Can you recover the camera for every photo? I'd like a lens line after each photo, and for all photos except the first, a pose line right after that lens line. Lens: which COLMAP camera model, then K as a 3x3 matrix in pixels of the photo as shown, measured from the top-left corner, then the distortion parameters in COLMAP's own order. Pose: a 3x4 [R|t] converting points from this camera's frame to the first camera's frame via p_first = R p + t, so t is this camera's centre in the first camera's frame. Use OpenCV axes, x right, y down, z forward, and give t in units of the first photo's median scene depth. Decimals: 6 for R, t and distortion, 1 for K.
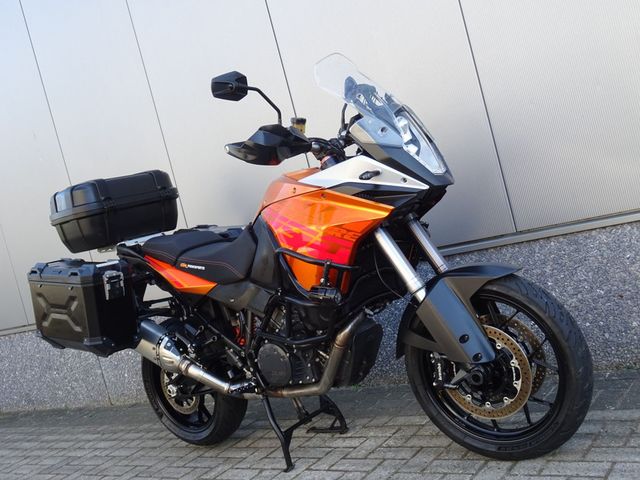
lens RADIAL K [[714.0, 0, 320.0], [0, 714.0, 240.0], [0, 0, 1]] dist [0.016501, 0.013742]
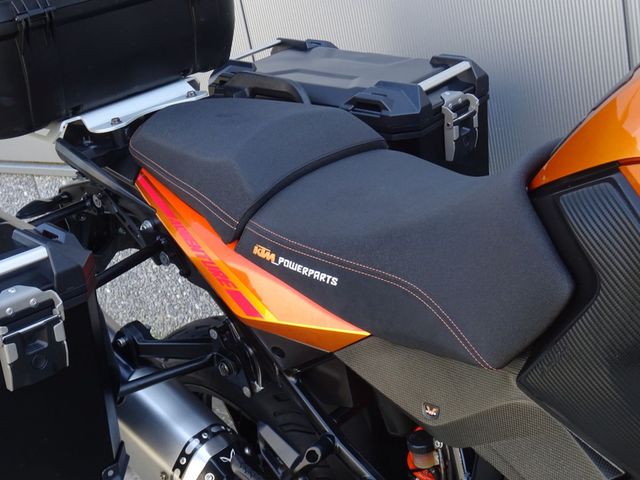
lens RADIAL K [[968.3, 0, 320.0], [0, 968.3, 240.0], [0, 0, 1]] dist [-0.010075, -0.009005]
pose [[0.995043, 0.079115, -0.060250, -0.150138], [-0.058236, 0.954693, 0.291840, -0.095204], [0.080609, -0.286885, 0.954568, 0.641188]]
